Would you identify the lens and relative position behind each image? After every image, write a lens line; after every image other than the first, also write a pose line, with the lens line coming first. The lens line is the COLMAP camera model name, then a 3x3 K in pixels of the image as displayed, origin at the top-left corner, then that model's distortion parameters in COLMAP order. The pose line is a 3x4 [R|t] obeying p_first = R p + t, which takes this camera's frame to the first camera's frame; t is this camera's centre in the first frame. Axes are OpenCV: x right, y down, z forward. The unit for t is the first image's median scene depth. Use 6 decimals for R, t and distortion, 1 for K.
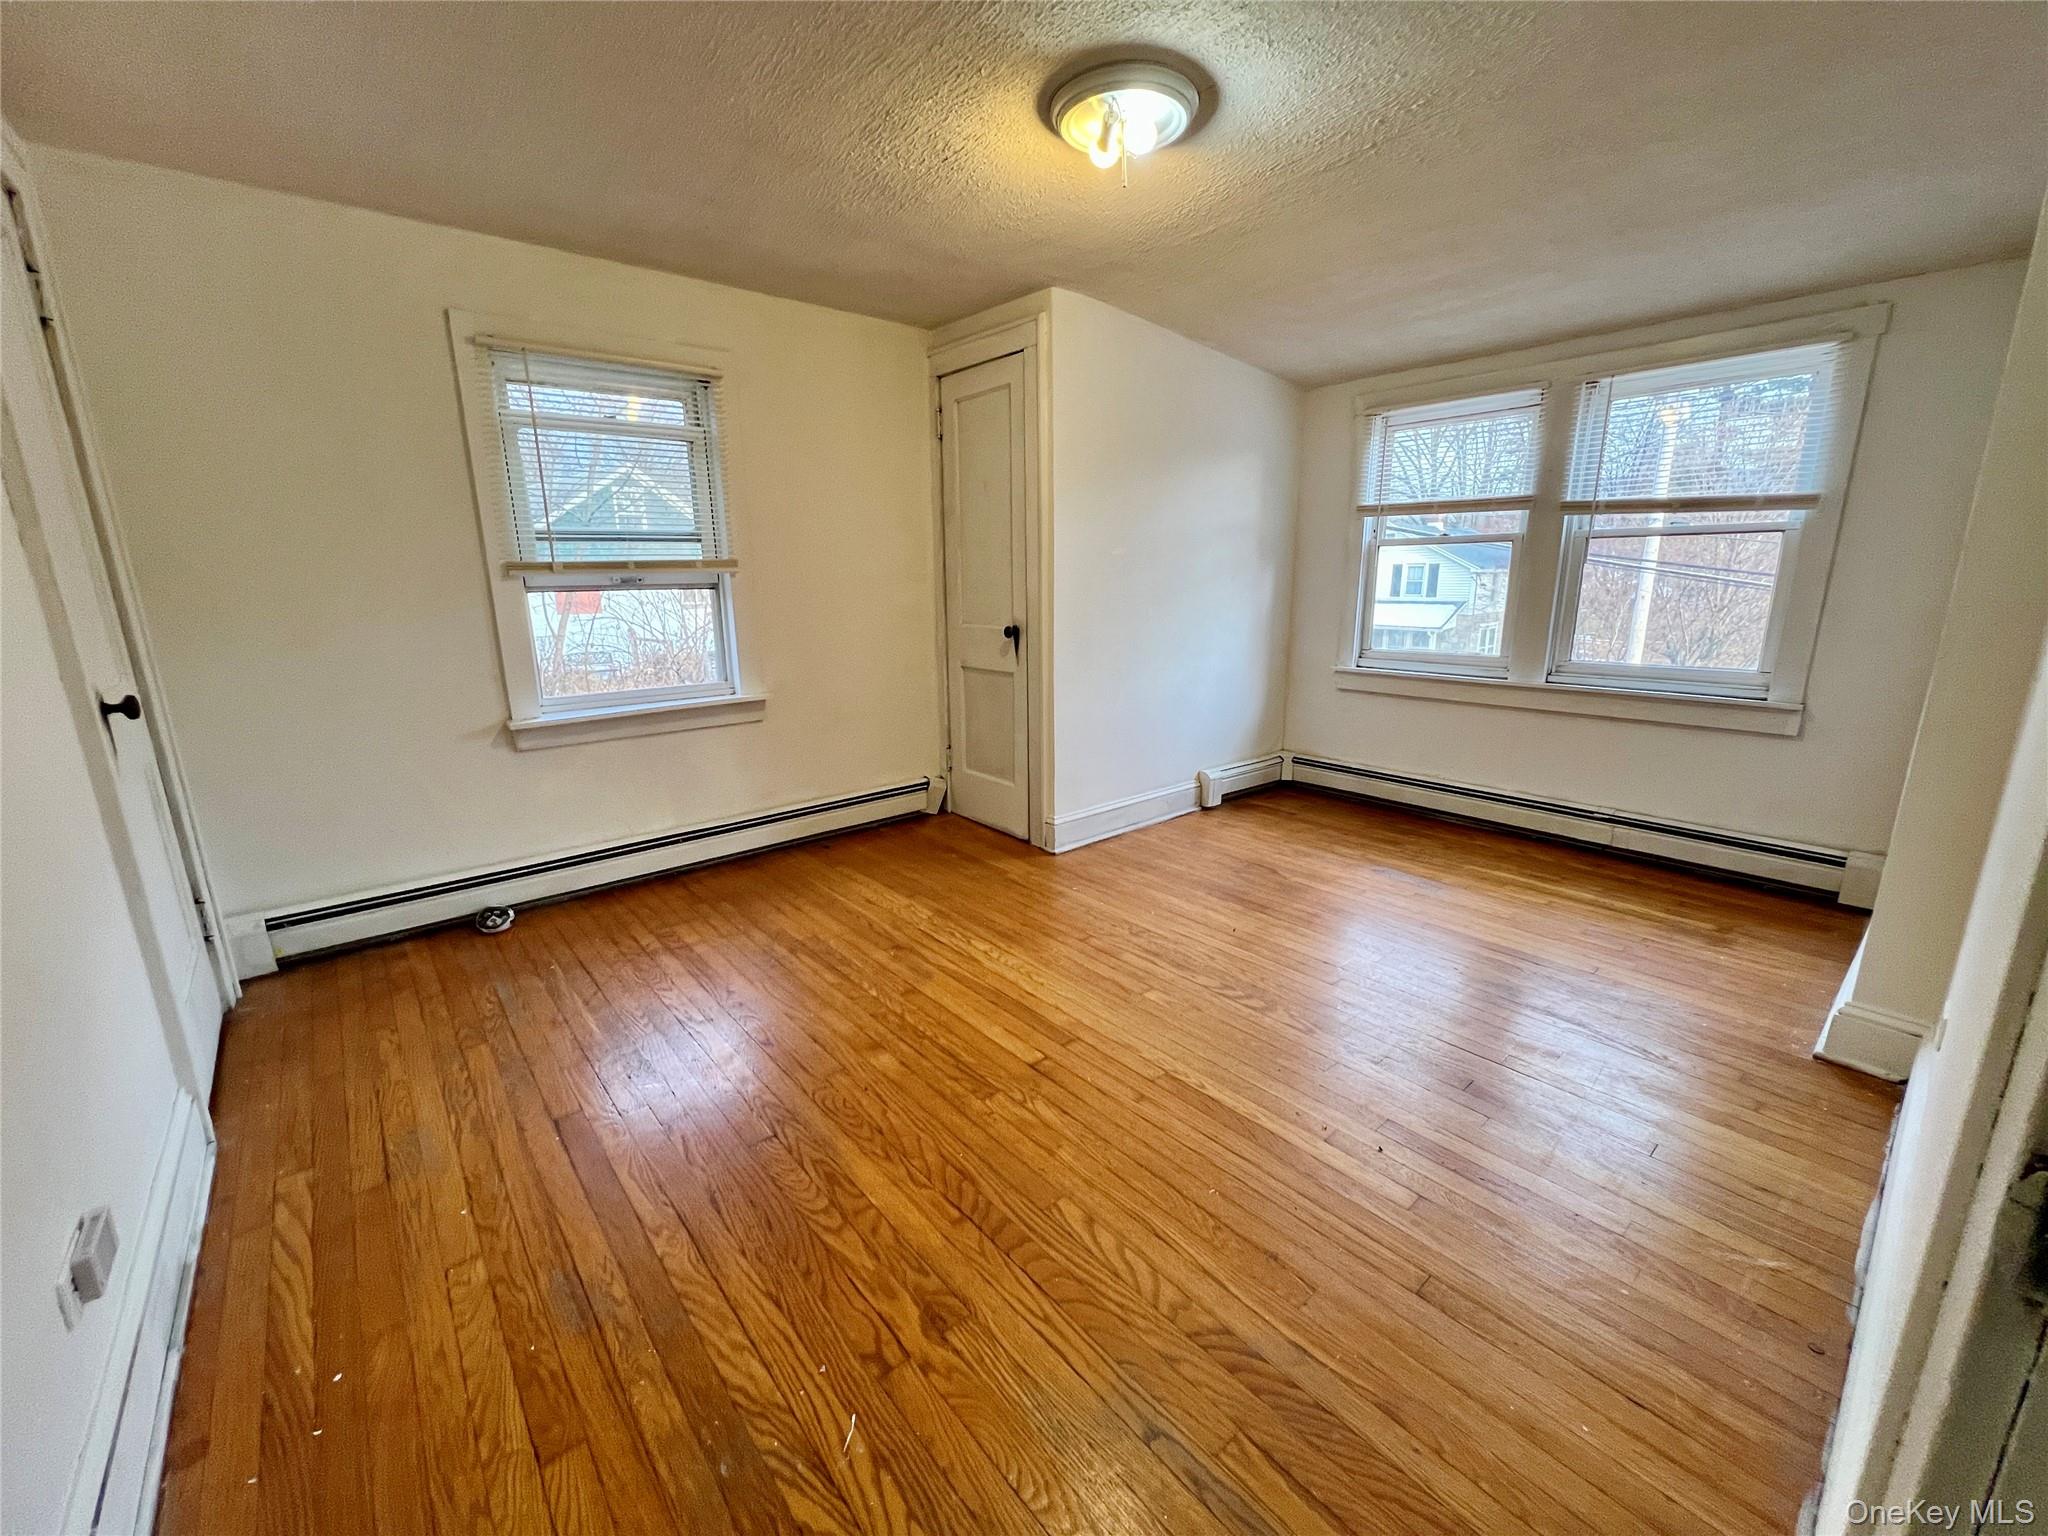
lens RADIAL K [[819.0, 0, 1023.2], [0, 819.0, 762.0], [0, 0, 1]] dist [0.001312, -0.000563]
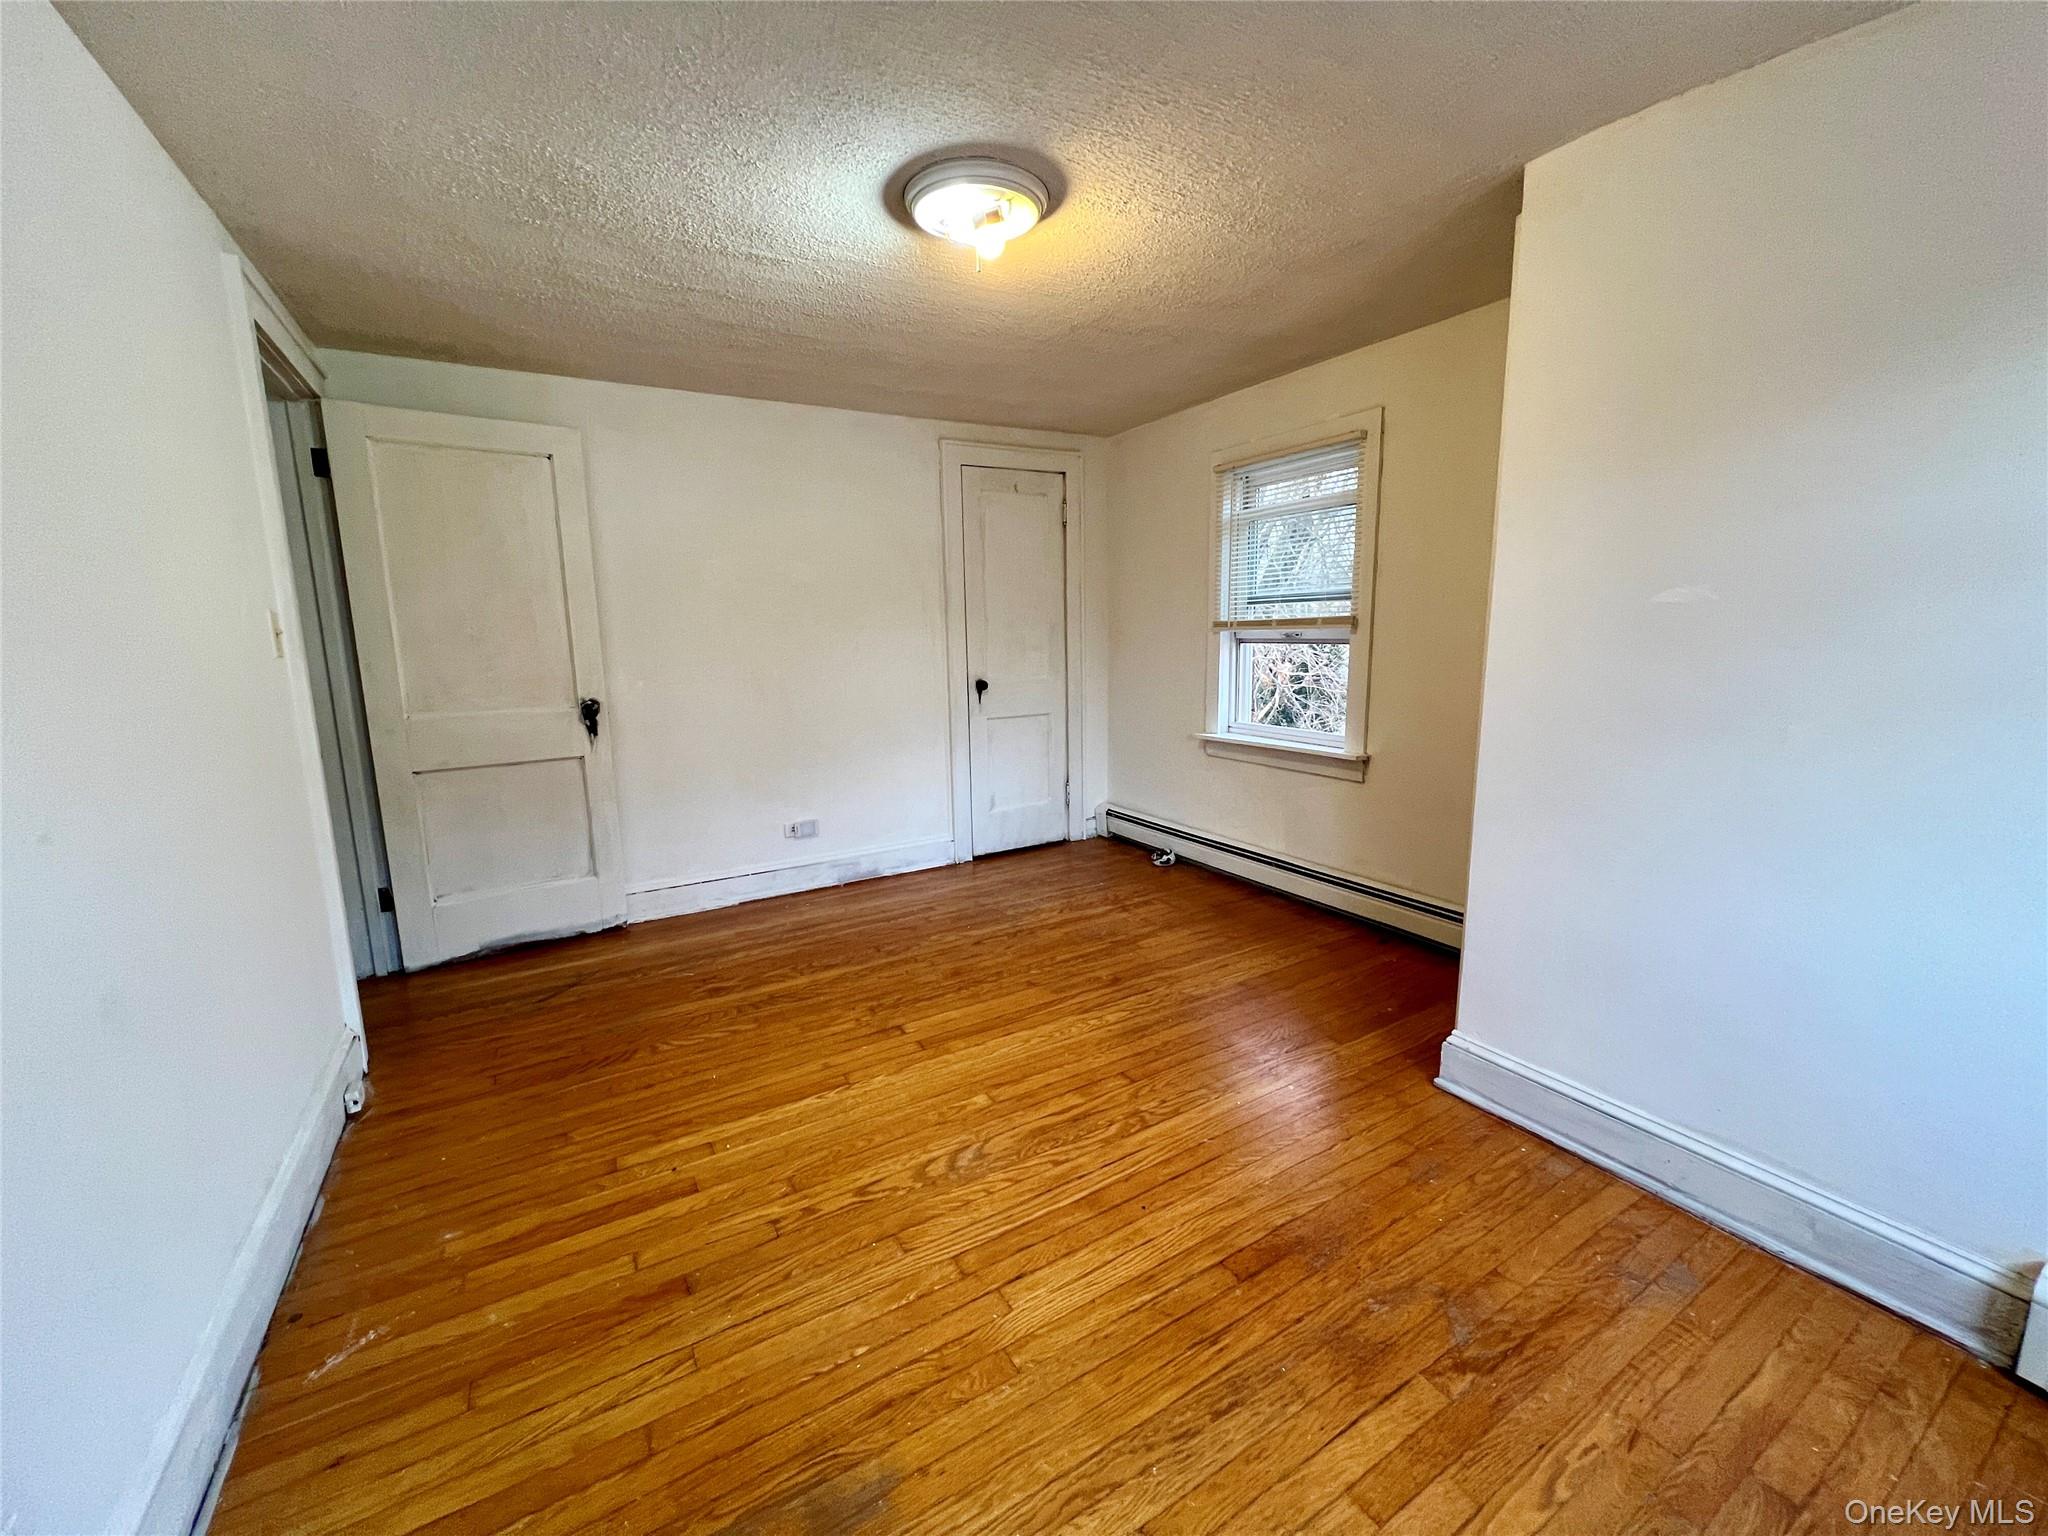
lens RADIAL K [[819.0, 0, 1024.6], [0, 819.0, 769.1], [0, 0, 1]] dist [0.001312, -0.000563]
pose [[-0.166400, 0.186538, -0.968253, 0.848283], [-0.203621, 0.954279, 0.218839, -0.247382], [0.964805, 0.233572, -0.120809, 0.930924]]
